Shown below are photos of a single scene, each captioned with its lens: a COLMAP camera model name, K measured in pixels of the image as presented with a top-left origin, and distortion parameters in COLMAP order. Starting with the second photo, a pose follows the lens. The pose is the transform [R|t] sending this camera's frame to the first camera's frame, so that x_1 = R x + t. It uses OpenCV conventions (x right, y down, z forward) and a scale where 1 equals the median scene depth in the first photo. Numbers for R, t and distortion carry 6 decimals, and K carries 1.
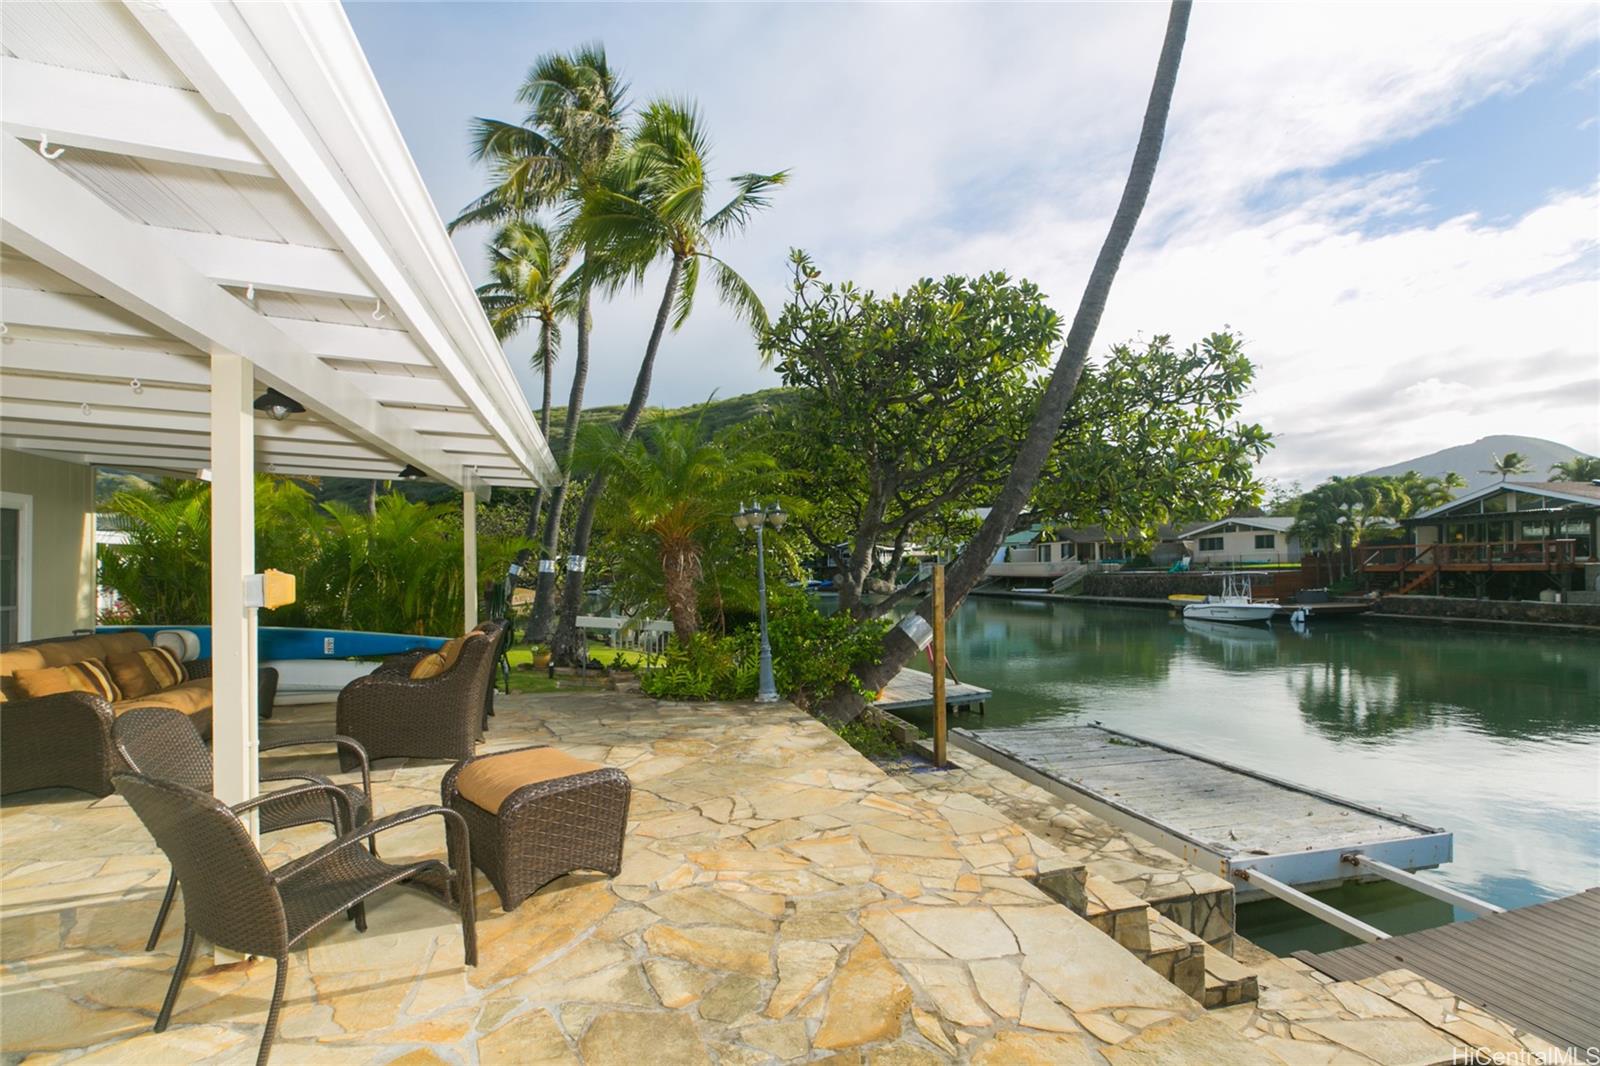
lens RADIAL K [[726.4, 0, 809.5], [0, 726.4, 563.7], [0, 0, 1]] dist [0.011314, 0.000008]
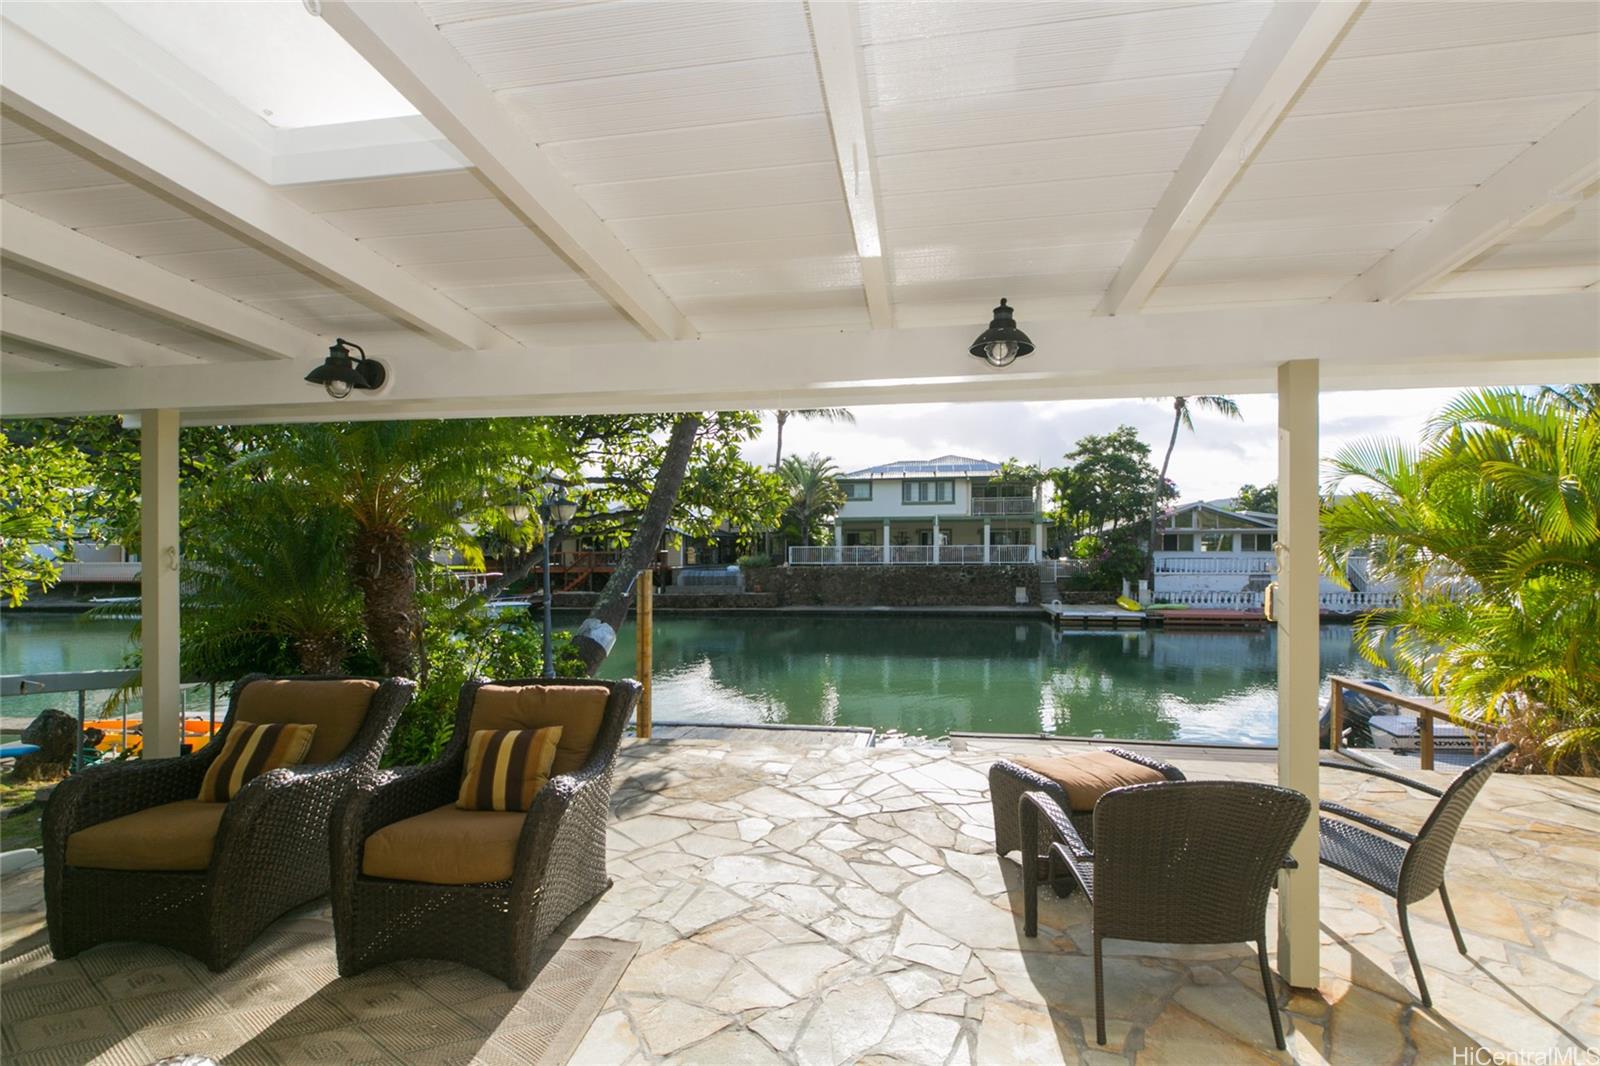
lens RADIAL K [[726.4, 0, 809.5], [0, 726.4, 563.7], [0, 0, 1]] dist [0.011314, 0.000008]
pose [[0.417935, 0.009769, 0.908424, -0.526508], [-0.008959, 0.999938, -0.006632, -0.003326], [-0.908433, -0.005367, 0.417997, 0.318894]]
